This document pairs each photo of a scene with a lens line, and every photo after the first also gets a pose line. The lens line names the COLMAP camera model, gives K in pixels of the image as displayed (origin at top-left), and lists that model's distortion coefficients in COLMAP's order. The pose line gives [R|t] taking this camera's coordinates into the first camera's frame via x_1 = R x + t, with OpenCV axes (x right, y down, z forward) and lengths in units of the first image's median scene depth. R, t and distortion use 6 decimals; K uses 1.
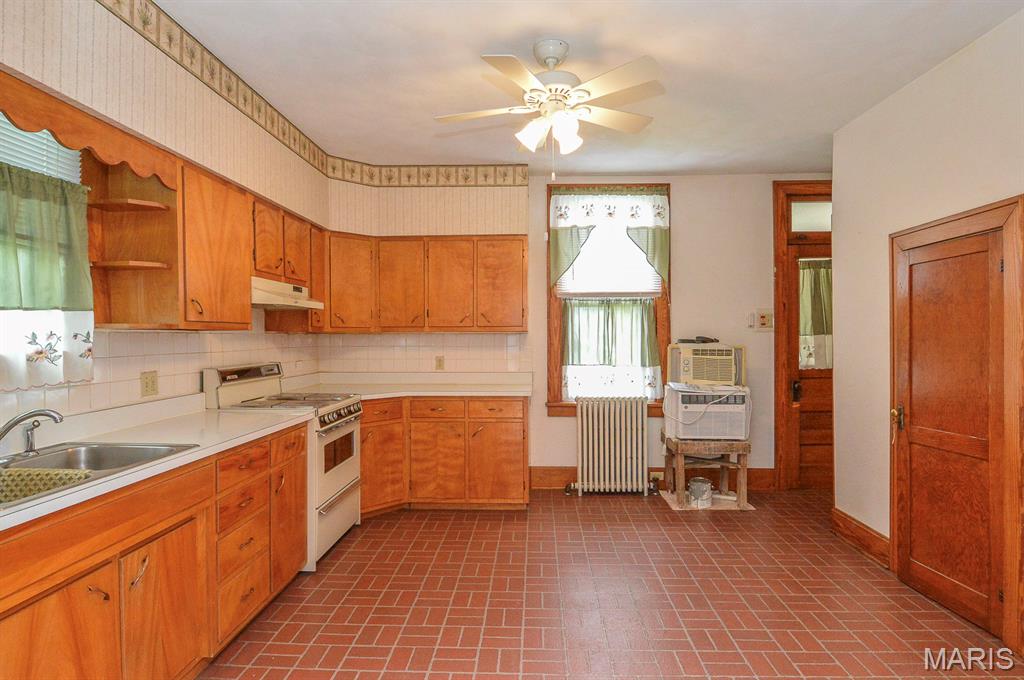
lens RADIAL K [[546.0, 0, 515.4], [0, 546.0, 344.9], [0, 0, 1]] dist [0.024325, -0.029369]
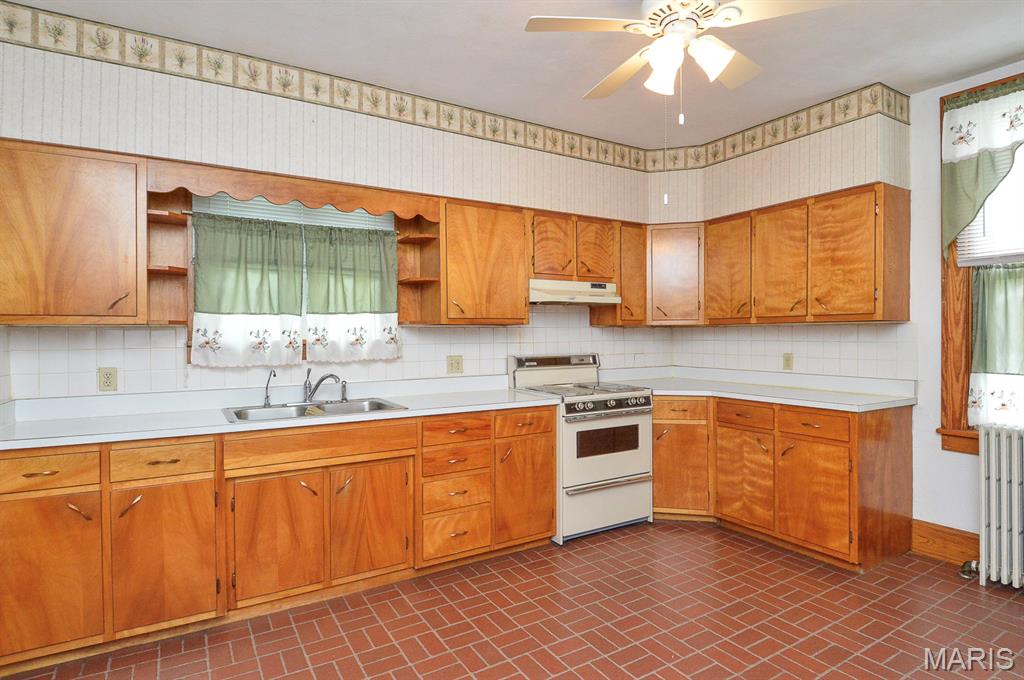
lens RADIAL K [[550.4, 0, 513.7], [0, 550.4, 336.0], [0, 0, 1]] dist [0.030681, -0.031937]
pose [[0.560847, 0.001813, -0.827918, 0.367541], [-0.008666, 0.999956, -0.003682, 0.002166], [0.827874, 0.009240, 0.560838, 0.229721]]
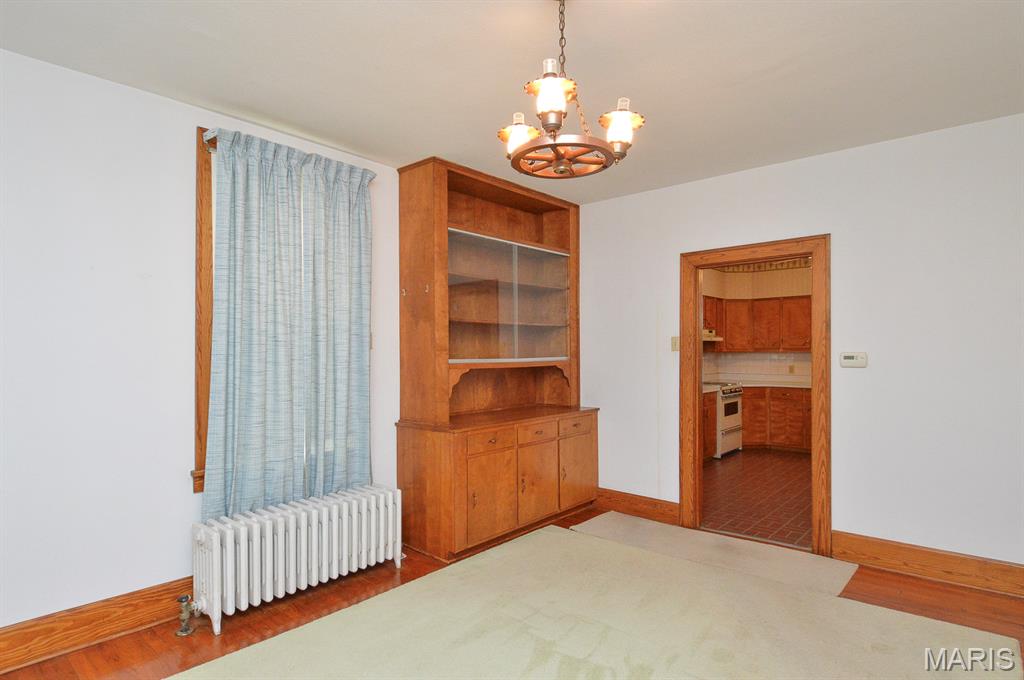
lens RADIAL K [[546.0, 0, 515.4], [0, 546.0, 344.9], [0, 0, 1]] dist [0.024325, -0.029369]
pose [[0.777800, -0.002462, -0.628507, 0.304664], [-0.008140, 0.999869, -0.013991, -0.014657], [0.628459, 0.015998, 0.777678, -0.989221]]
